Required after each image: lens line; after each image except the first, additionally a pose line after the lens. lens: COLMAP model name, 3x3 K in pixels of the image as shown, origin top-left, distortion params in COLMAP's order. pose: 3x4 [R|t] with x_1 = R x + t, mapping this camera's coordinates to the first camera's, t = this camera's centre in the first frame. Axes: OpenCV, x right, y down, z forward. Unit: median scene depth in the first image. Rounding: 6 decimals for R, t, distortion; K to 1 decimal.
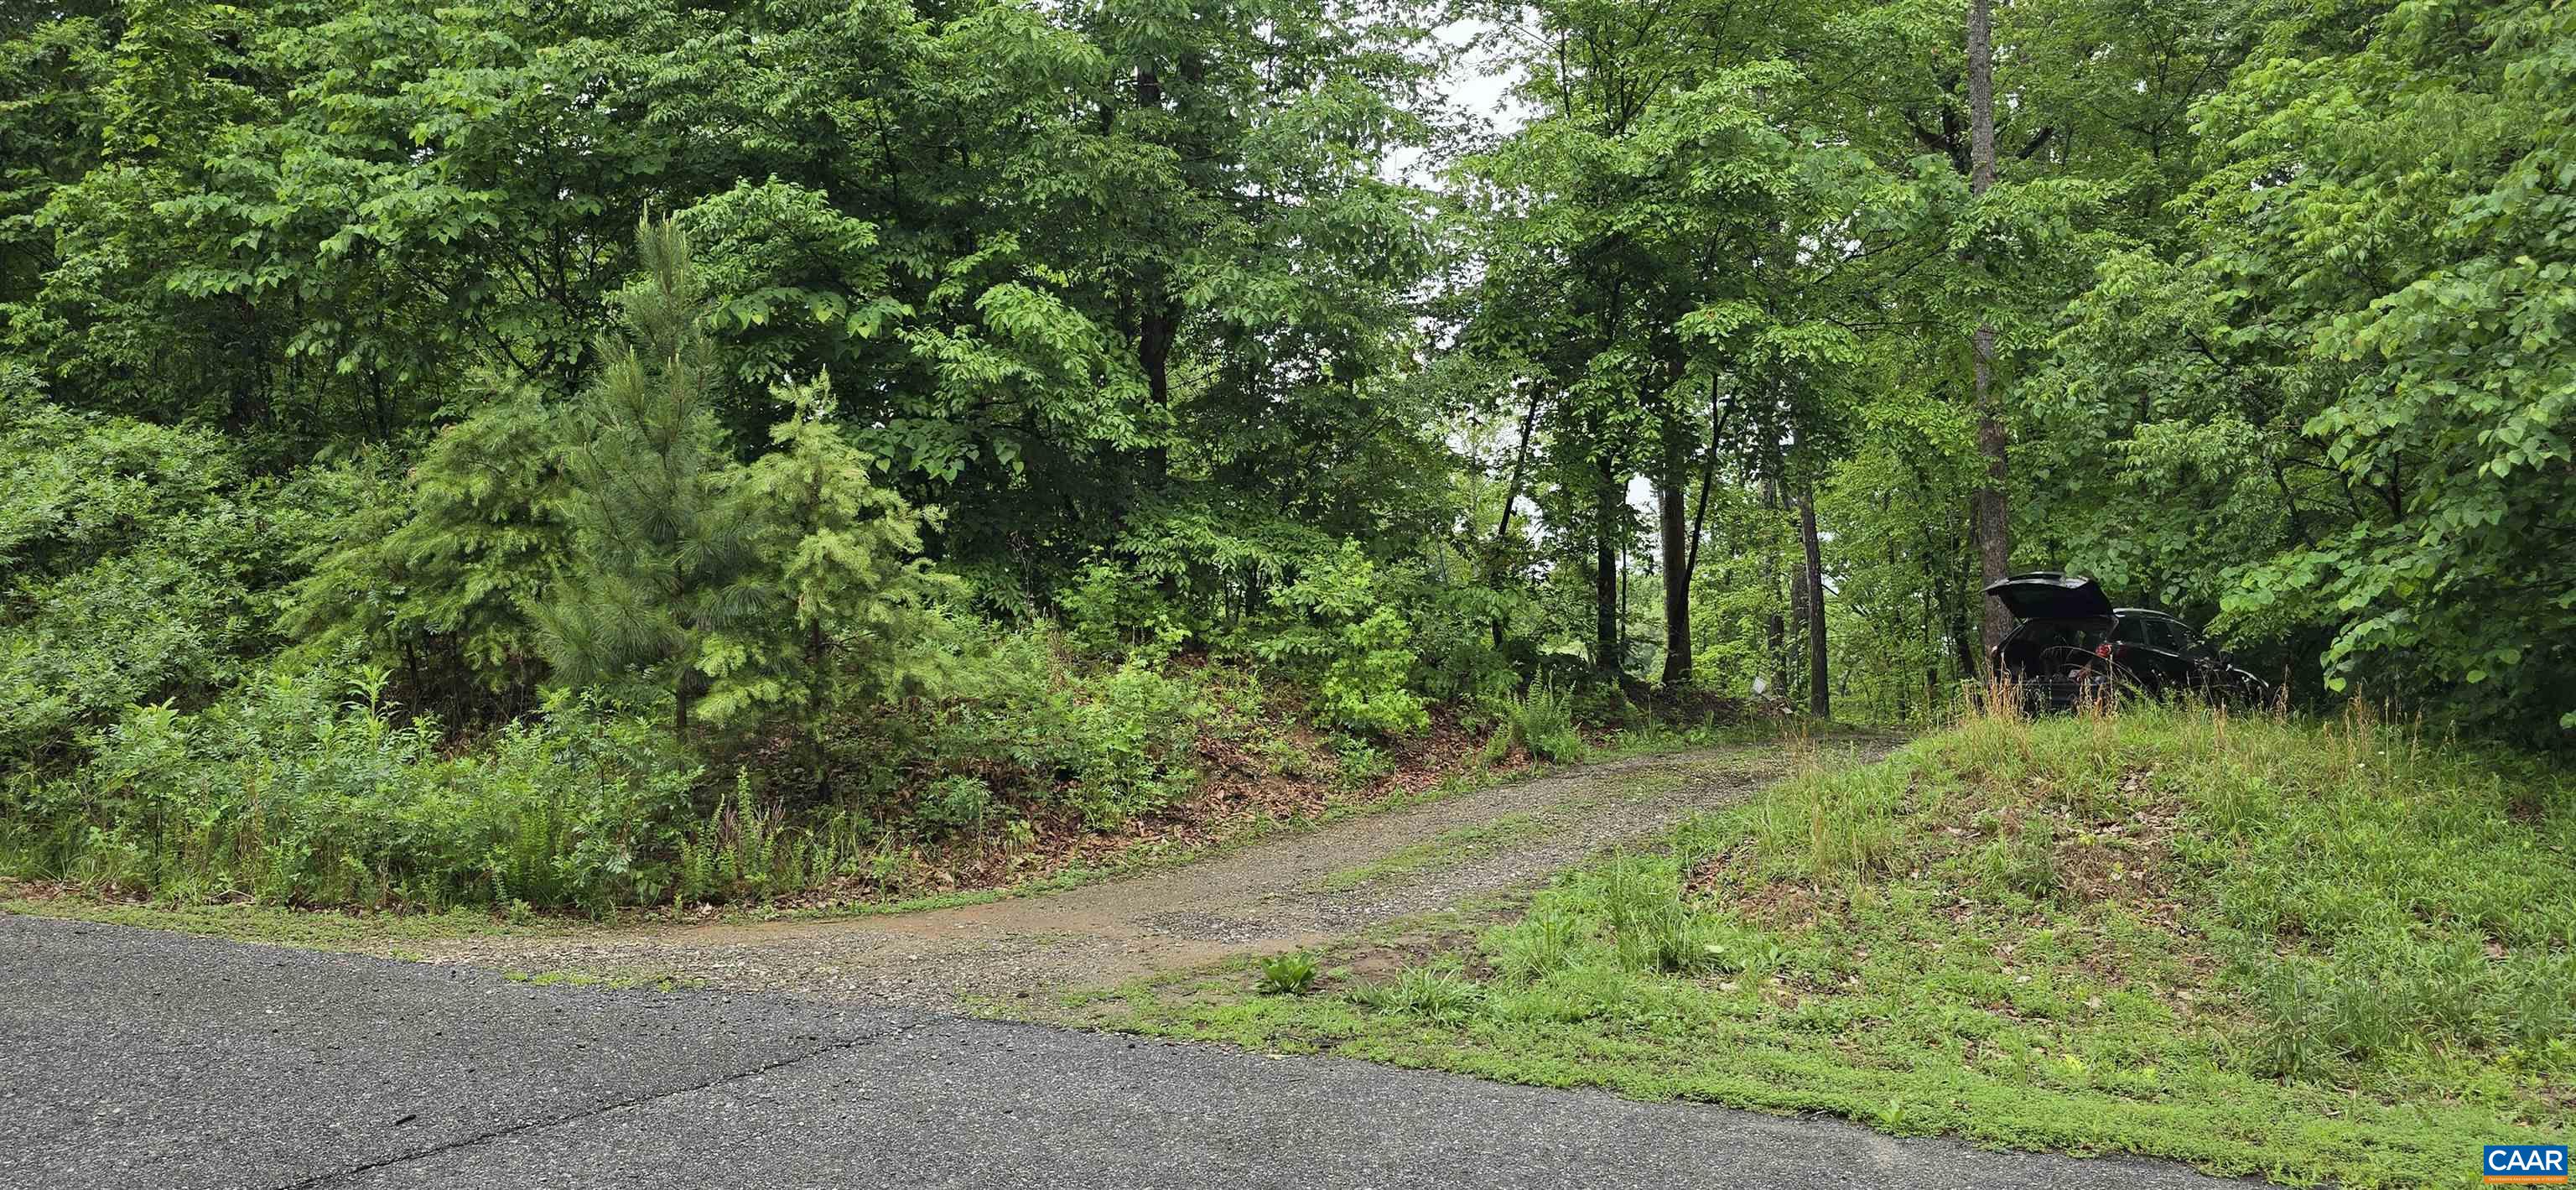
lens RADIAL K [[1719.6, 0, 1274.2], [0, 1719.6, 584.5], [0, 0, 1]] dist [0.065181, -0.069123]
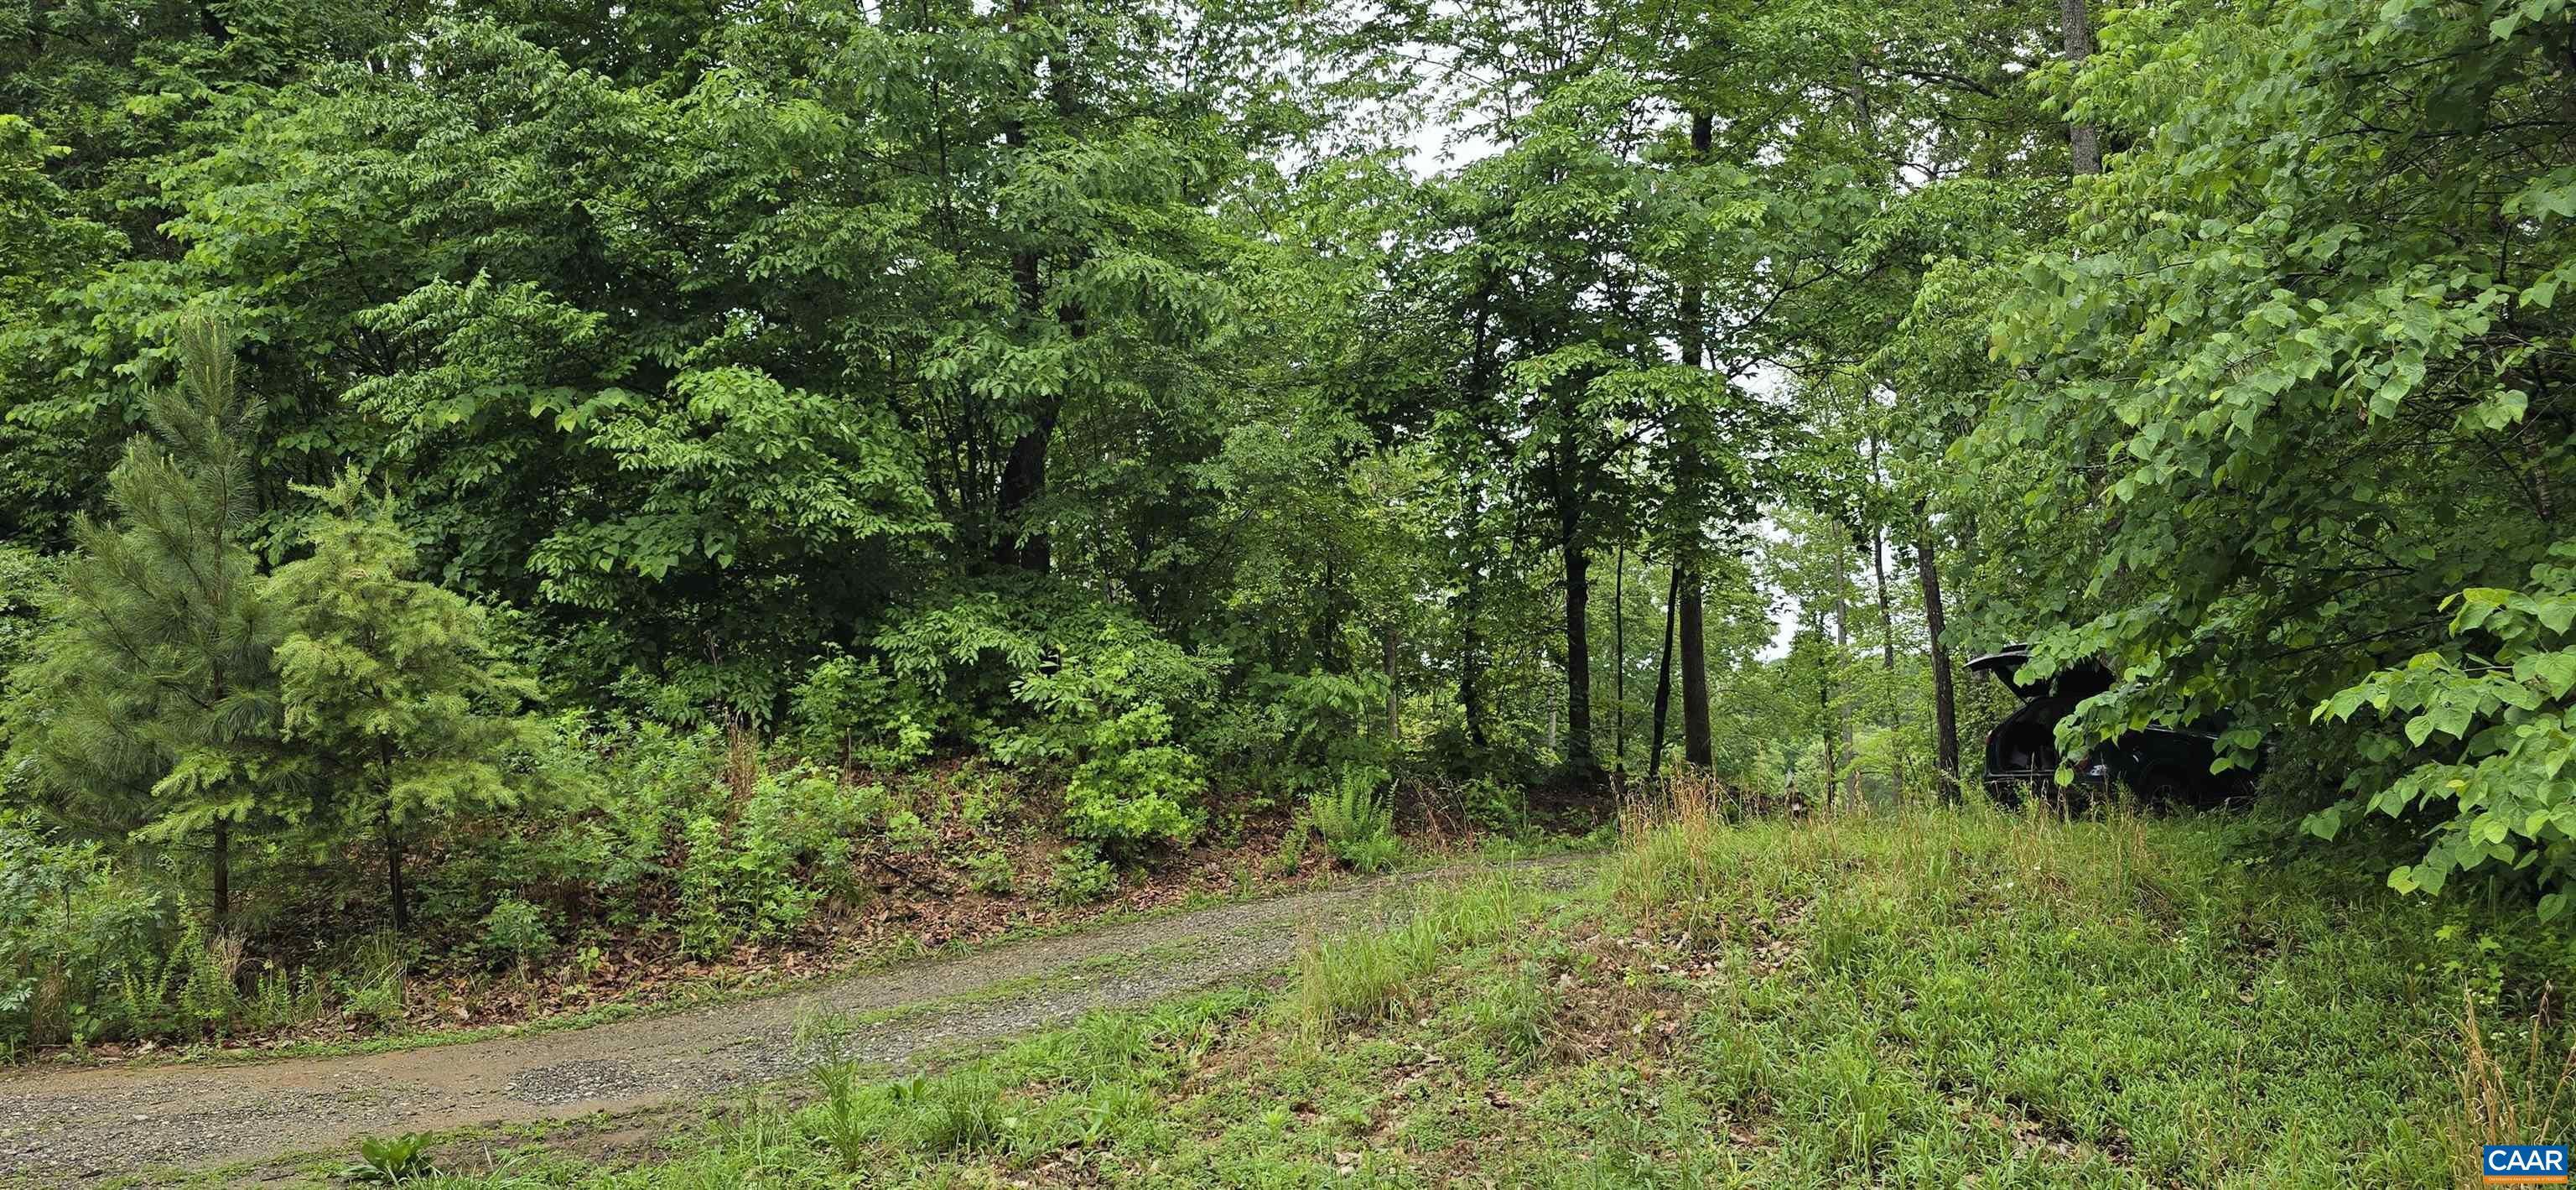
lens RADIAL K [[1719.6, 0, 1285.8], [0, 1719.6, 604.5], [0, 0, 1]] dist [0.065181, -0.069123]
pose [[0.982370, -0.031737, -0.184231, 0.317811], [0.024095, 0.998760, -0.043574, 0.004019], [0.185386, 0.038367, 0.981917, 0.130185]]
